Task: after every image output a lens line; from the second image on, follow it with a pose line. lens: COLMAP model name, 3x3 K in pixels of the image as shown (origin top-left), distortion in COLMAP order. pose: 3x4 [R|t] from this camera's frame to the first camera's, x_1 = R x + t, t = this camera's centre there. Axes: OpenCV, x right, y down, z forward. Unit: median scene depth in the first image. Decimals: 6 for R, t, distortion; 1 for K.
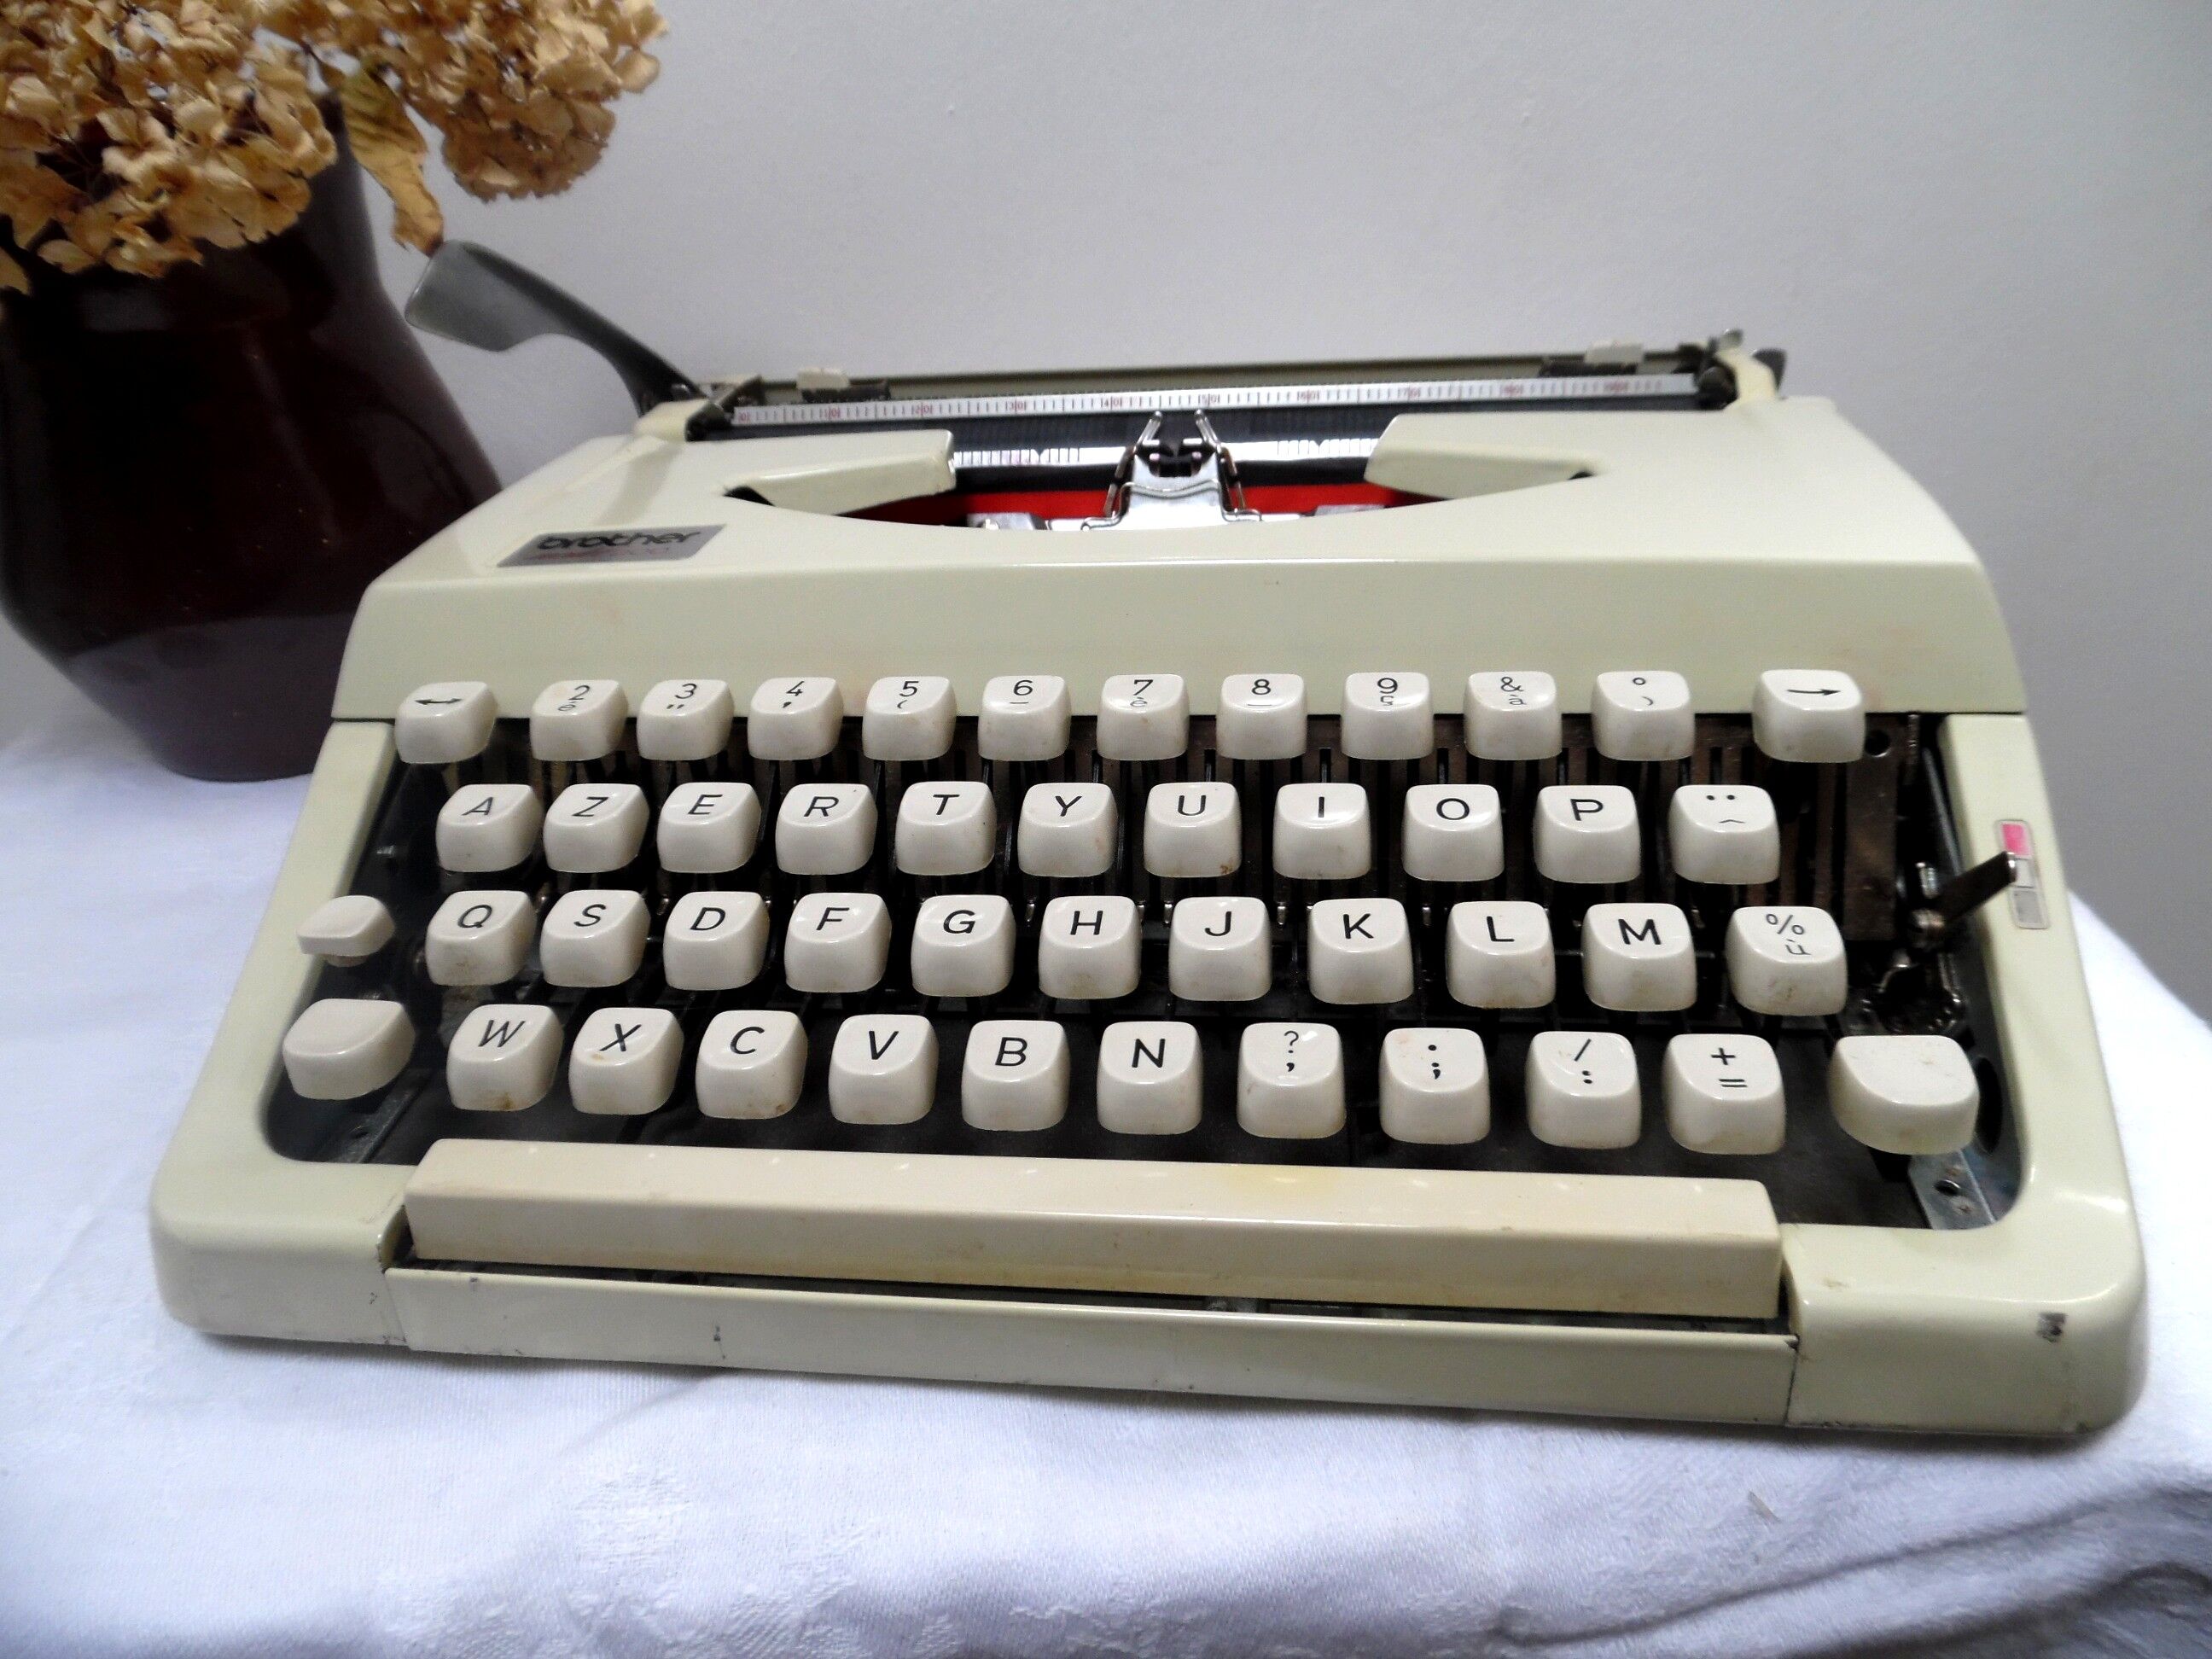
lens RADIAL K [[1636.5, 0, 1106.0], [0, 1636.5, 829.5], [0, 0, 1]] dist [-0.005188, 0.005795]
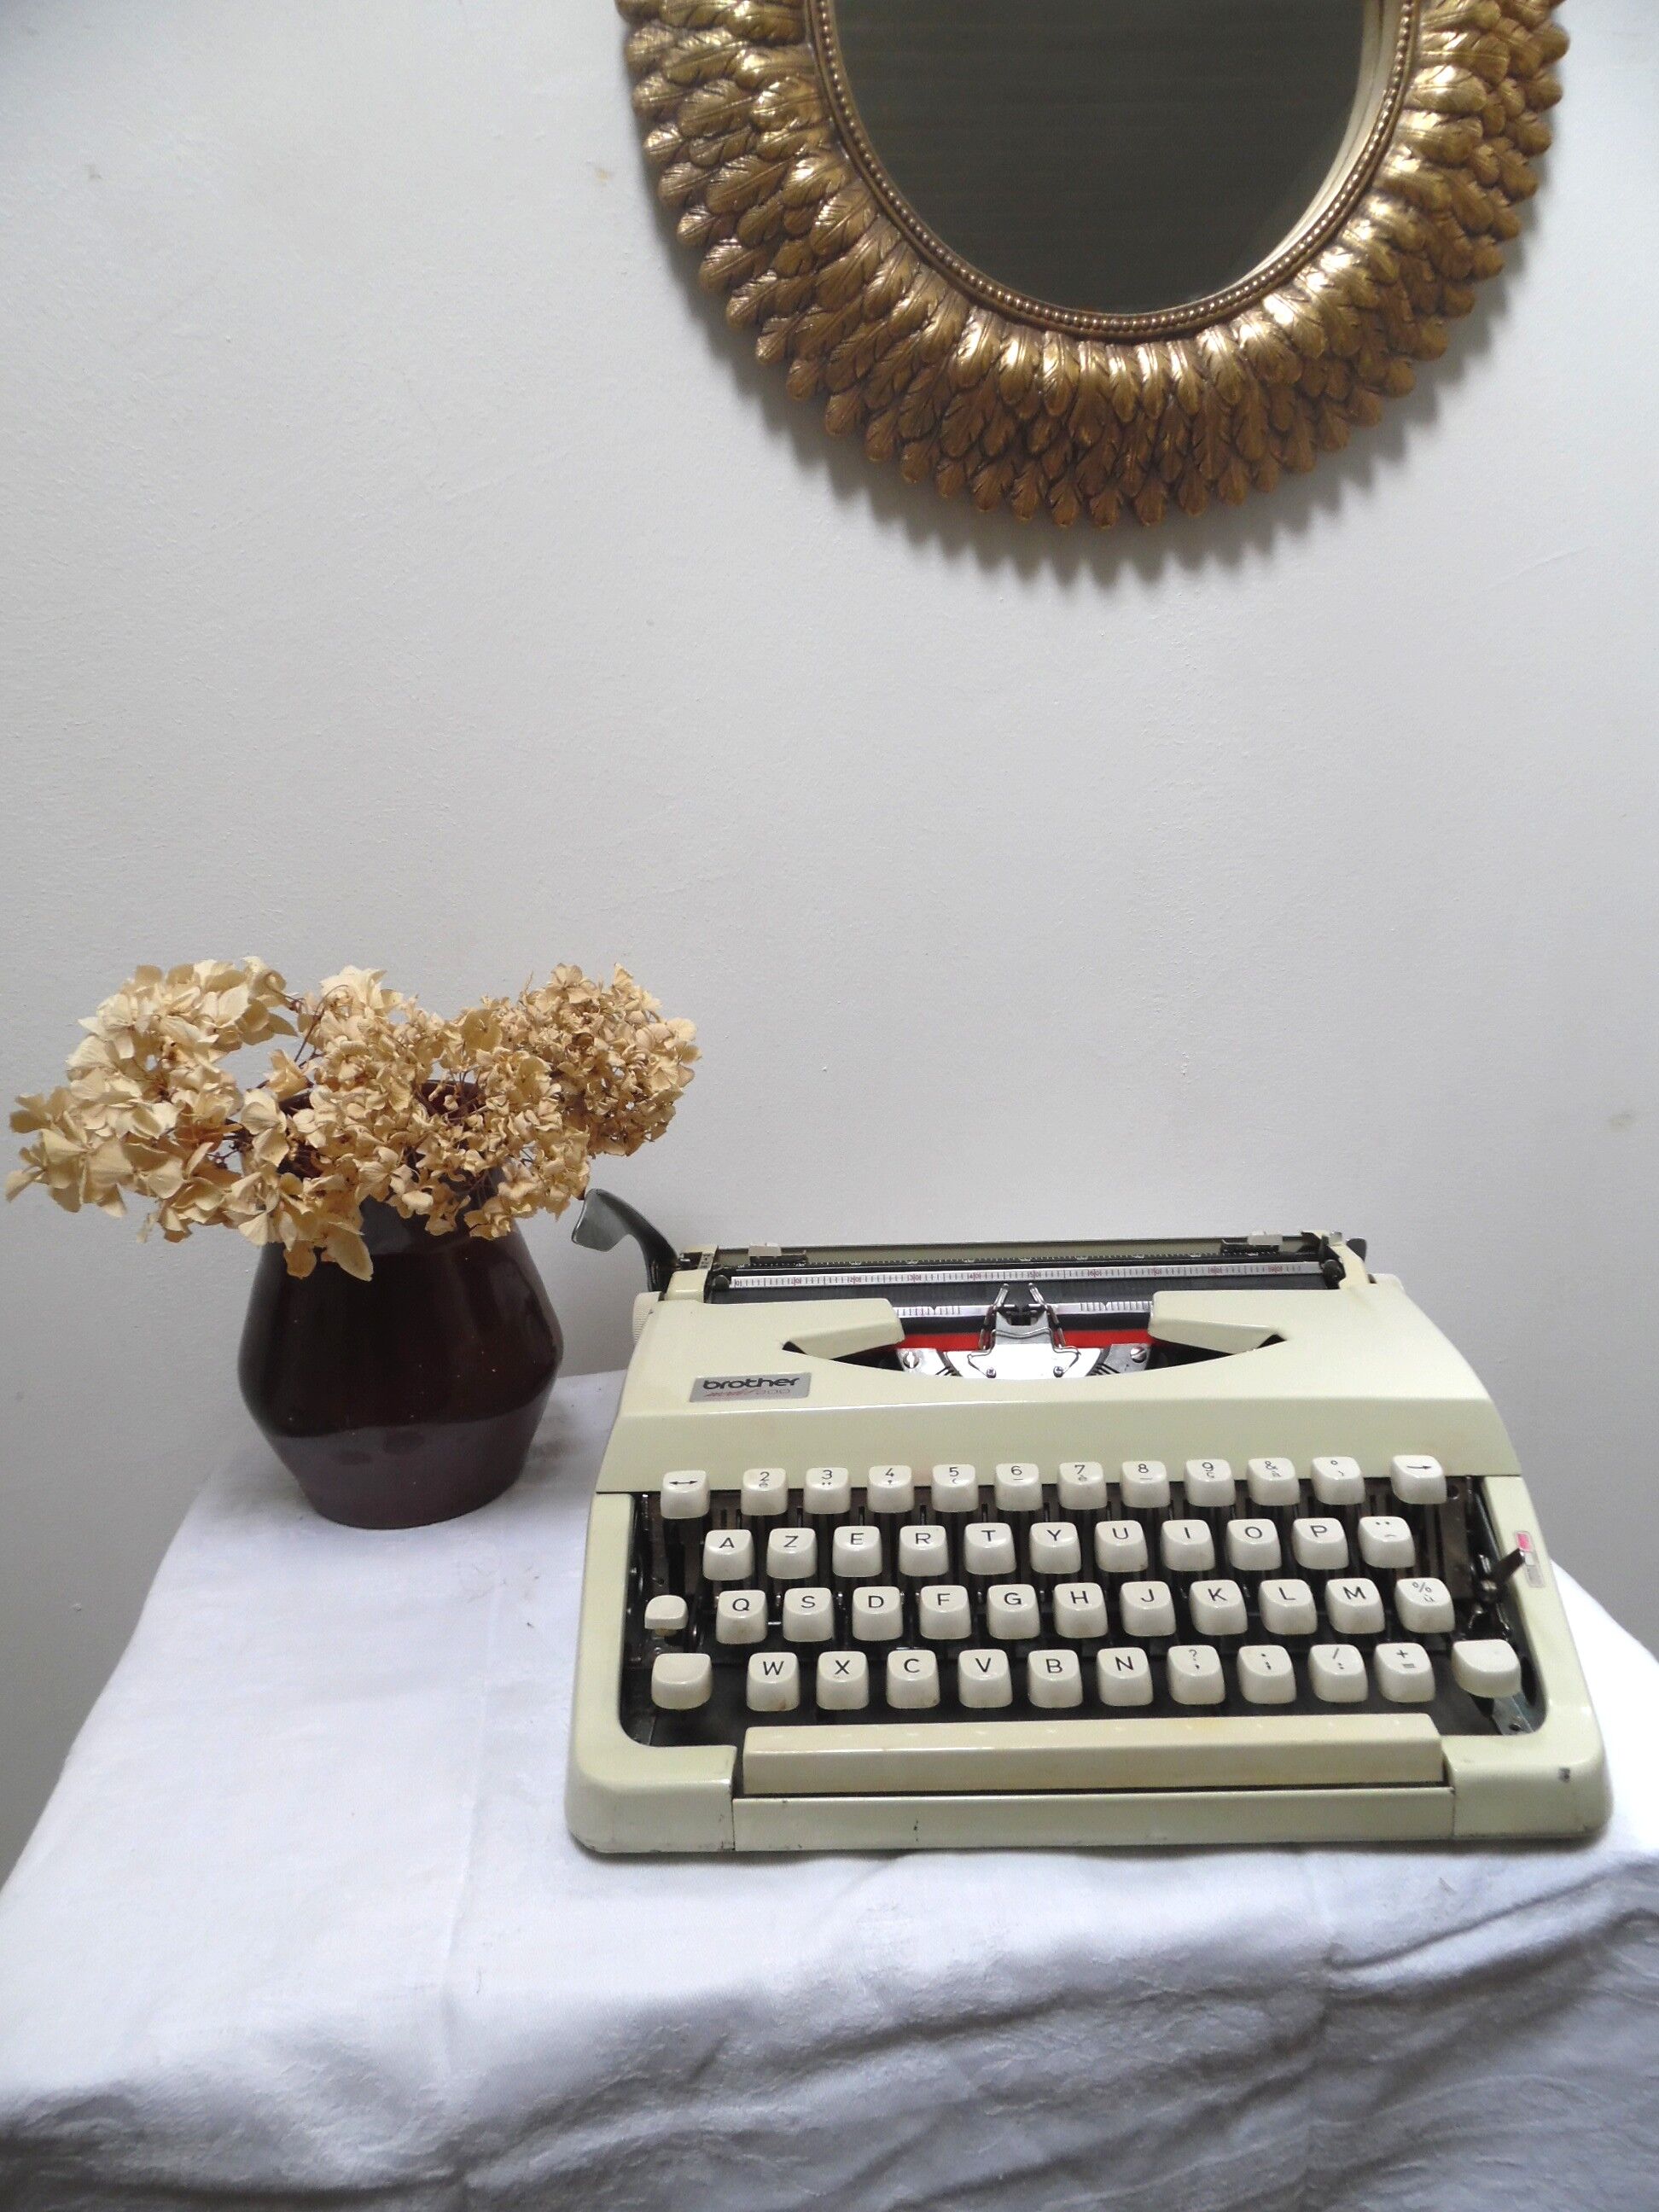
lens RADIAL K [[1636.5, 0, 879.1], [0, 1636.5, 1075.4], [0, 0, 1]] dist [-0.005188, 0.005795]
pose [[0.992459, 0.011995, 0.121991, -0.501989], [0.022903, 0.959528, -0.280679, 0.002263], [-0.120420, 0.281357, 0.952018, -1.018097]]
